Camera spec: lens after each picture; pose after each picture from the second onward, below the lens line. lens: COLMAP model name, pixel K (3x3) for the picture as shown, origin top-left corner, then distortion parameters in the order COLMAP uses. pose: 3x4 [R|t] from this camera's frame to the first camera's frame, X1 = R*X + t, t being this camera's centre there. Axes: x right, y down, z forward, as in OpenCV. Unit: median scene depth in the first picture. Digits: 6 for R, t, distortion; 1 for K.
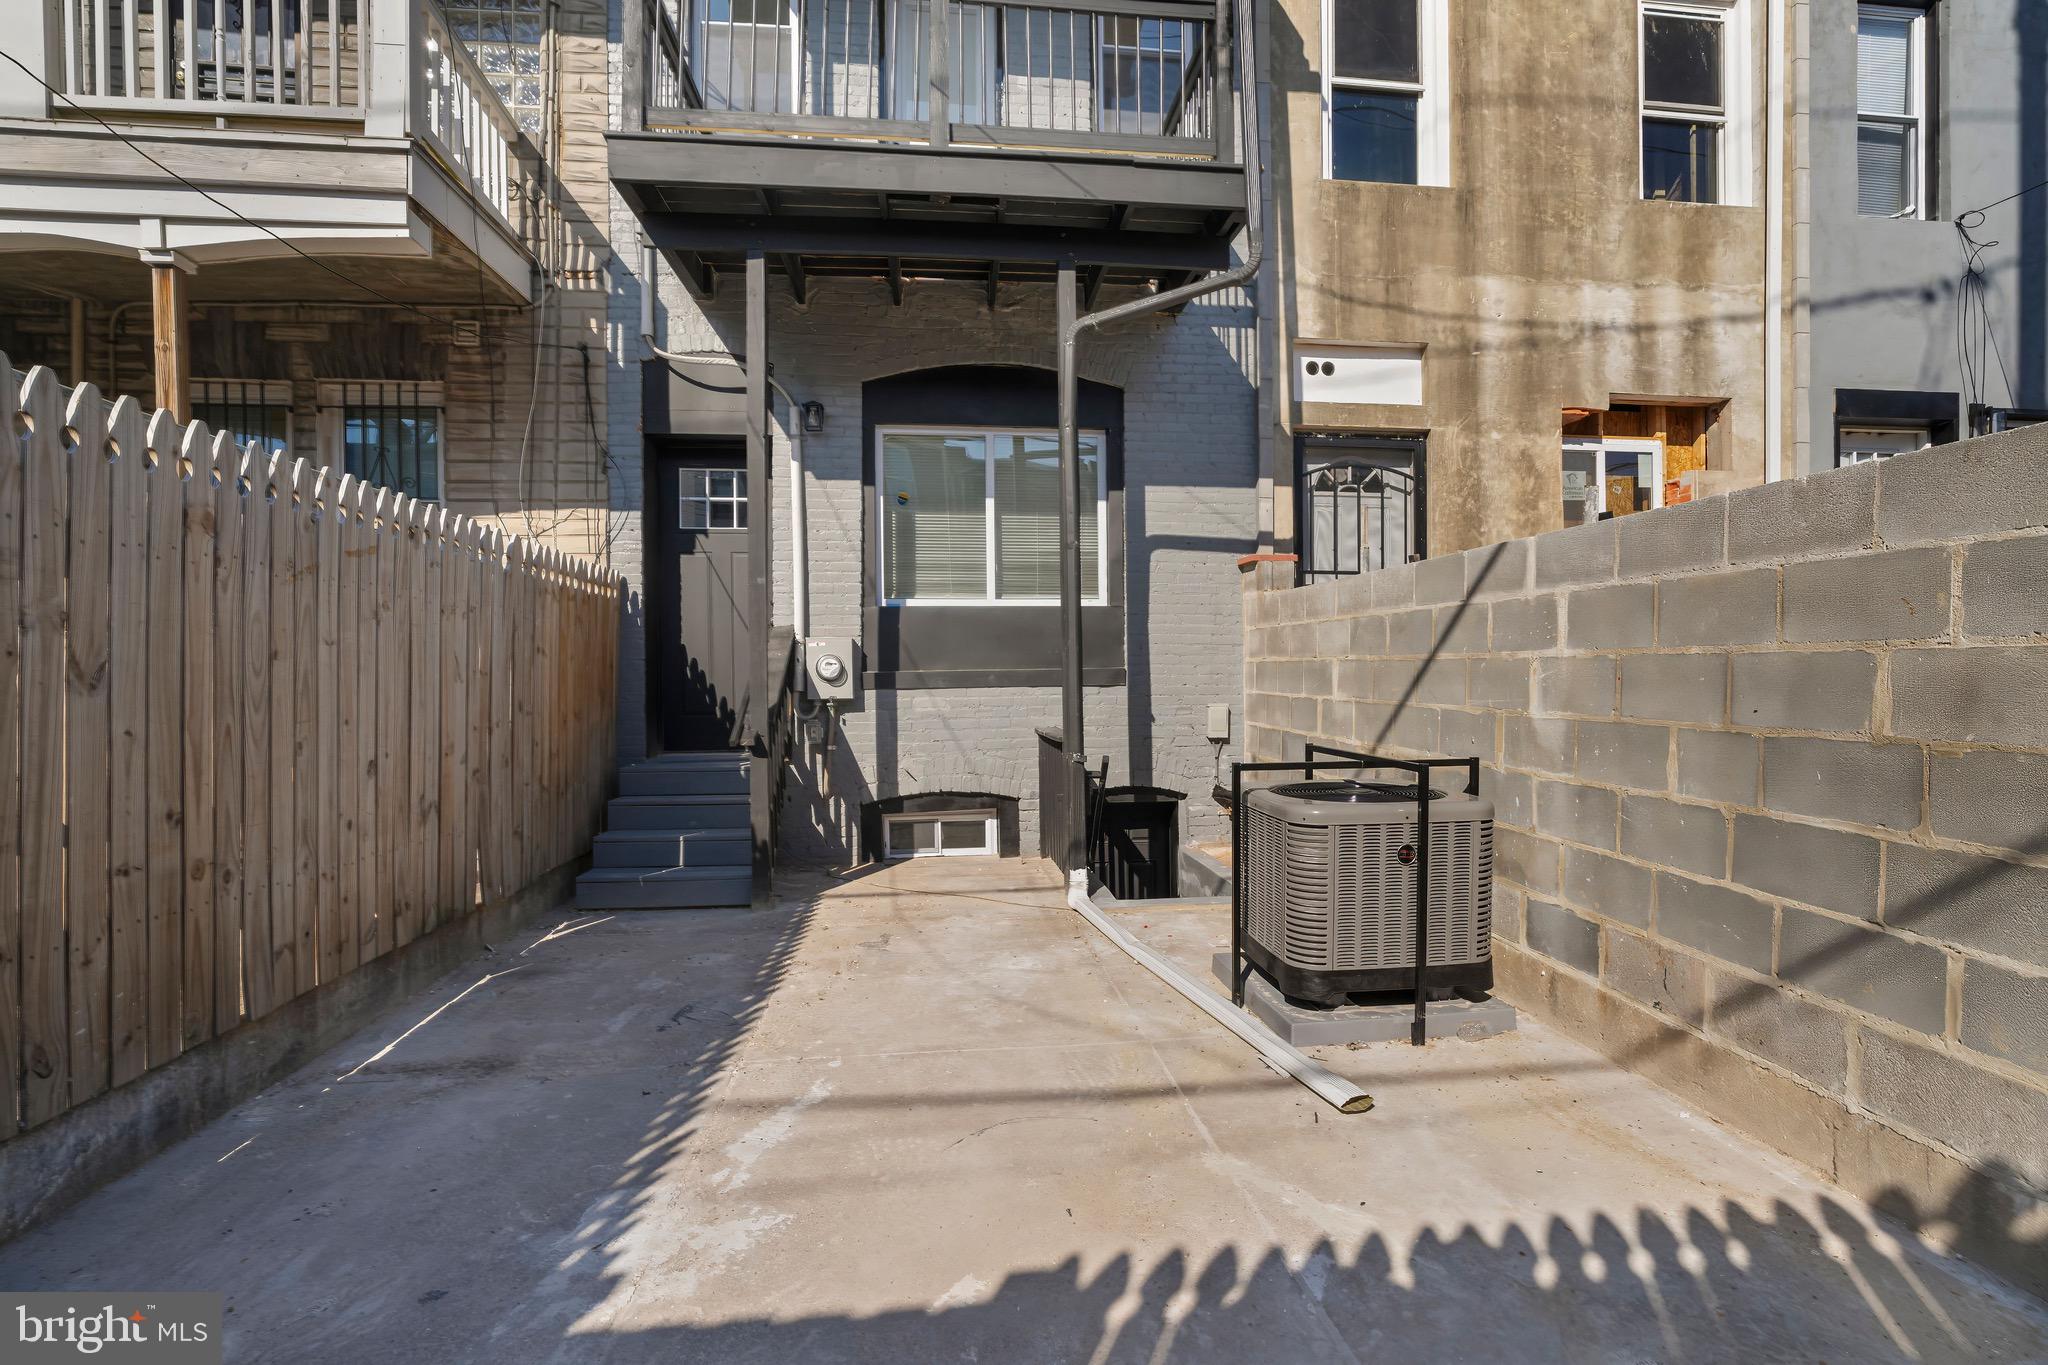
lens RADIAL K [[929.9, 0, 1043.8], [0, 929.9, 685.5], [0, 0, 1]] dist [-0.045822, 0.019186]
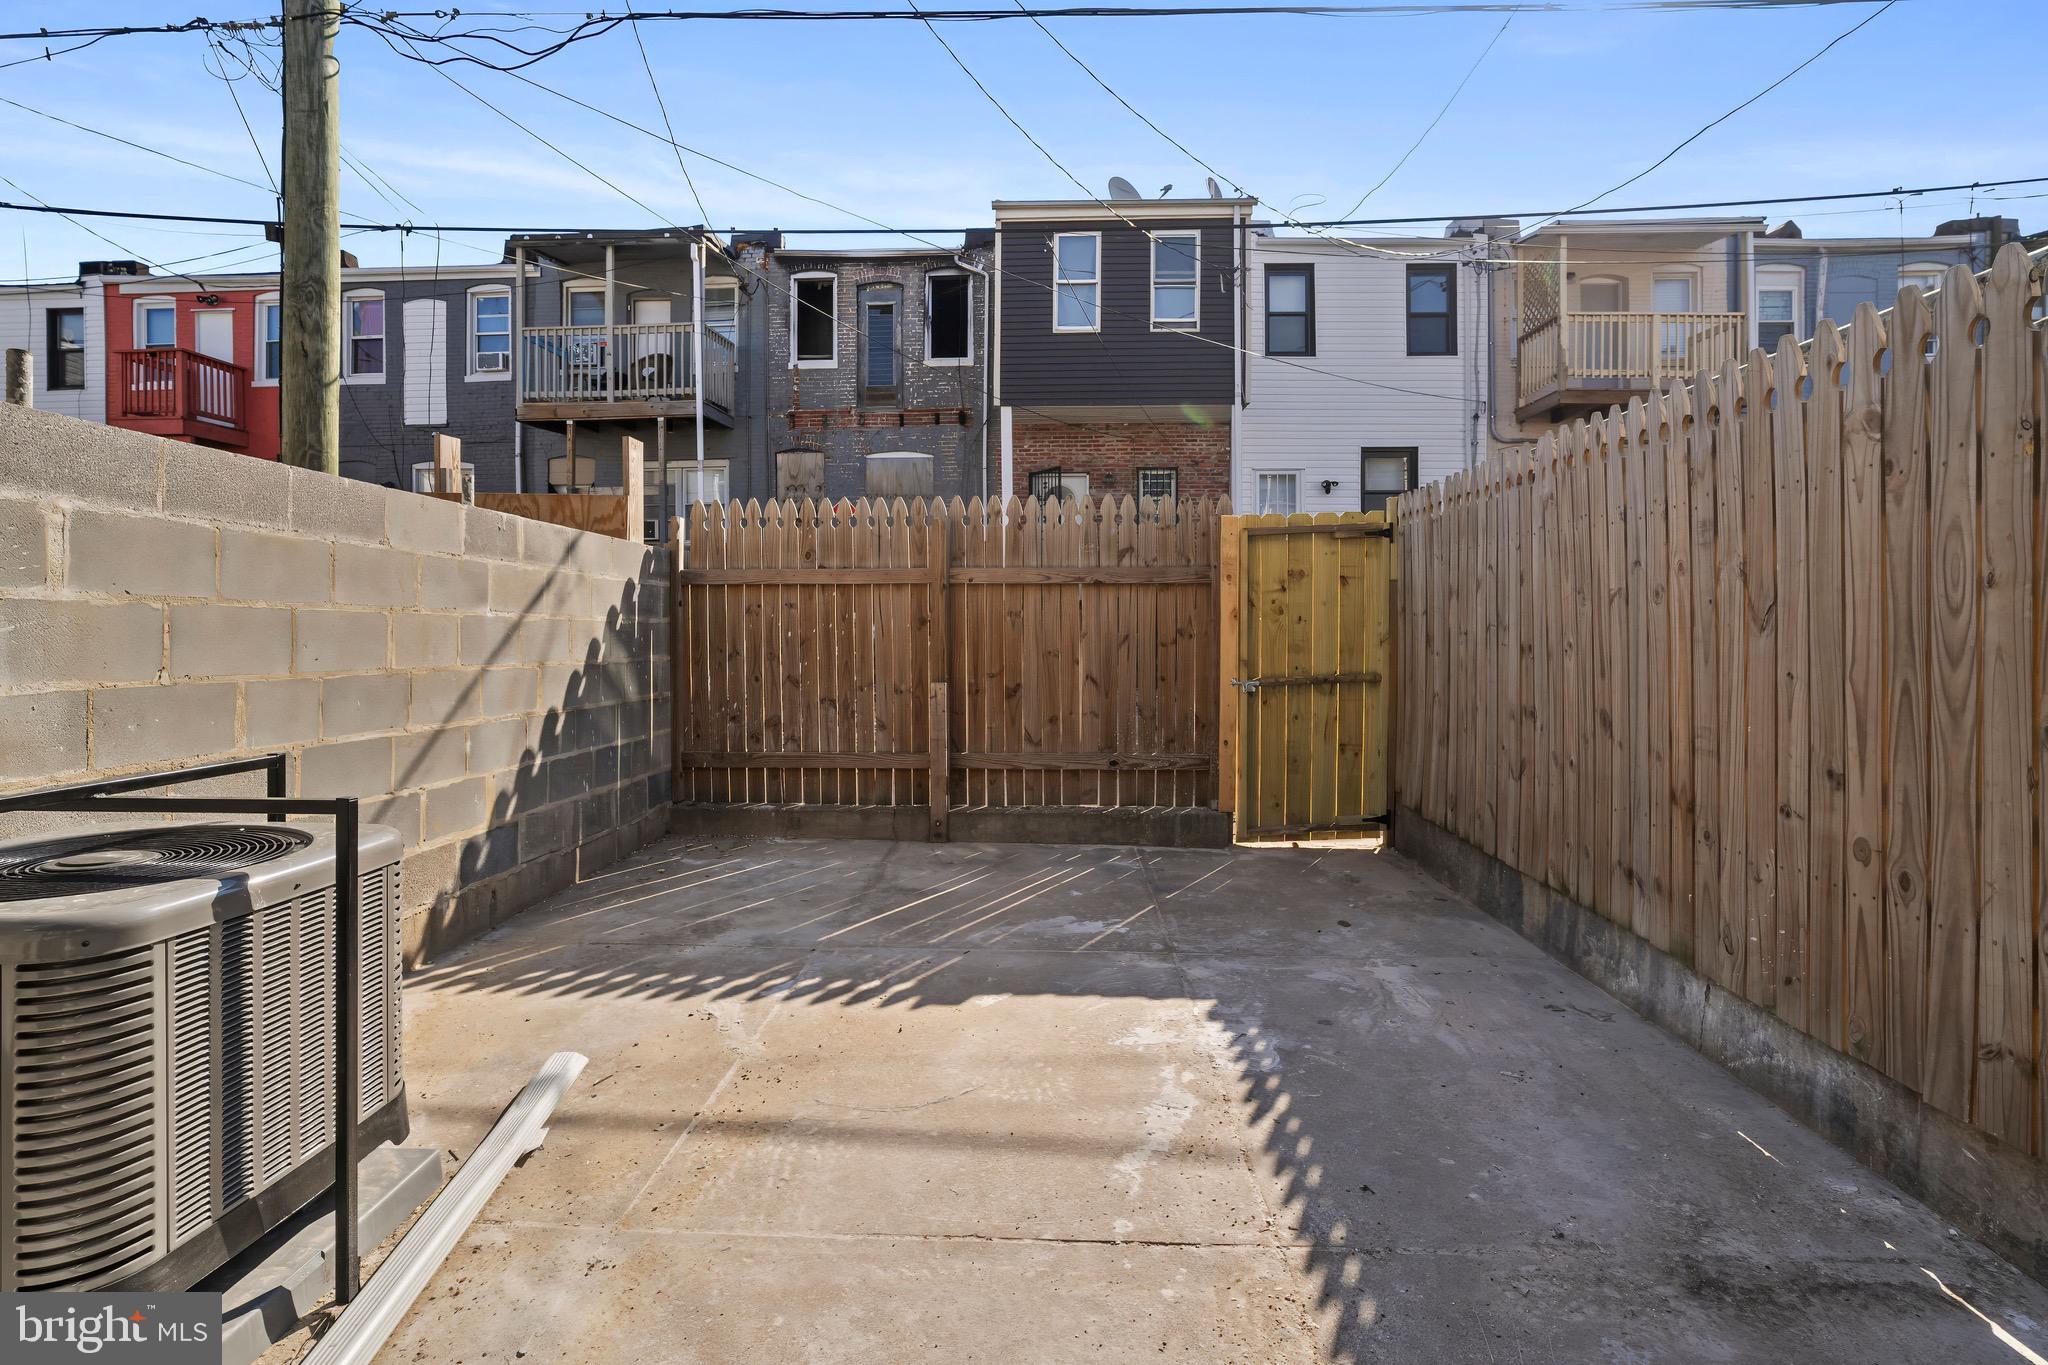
lens RADIAL K [[962.3, 0, 1017.4], [0, 962.3, 633.0], [0, 0, 1]] dist [-0.018829, 0.000628]
pose [[-0.985201, 0.006885, 0.171265, -0.339115], [0.008717, 0.999913, 0.009945, -0.010901], [-0.171182, 0.011291, -0.985175, 2.076698]]
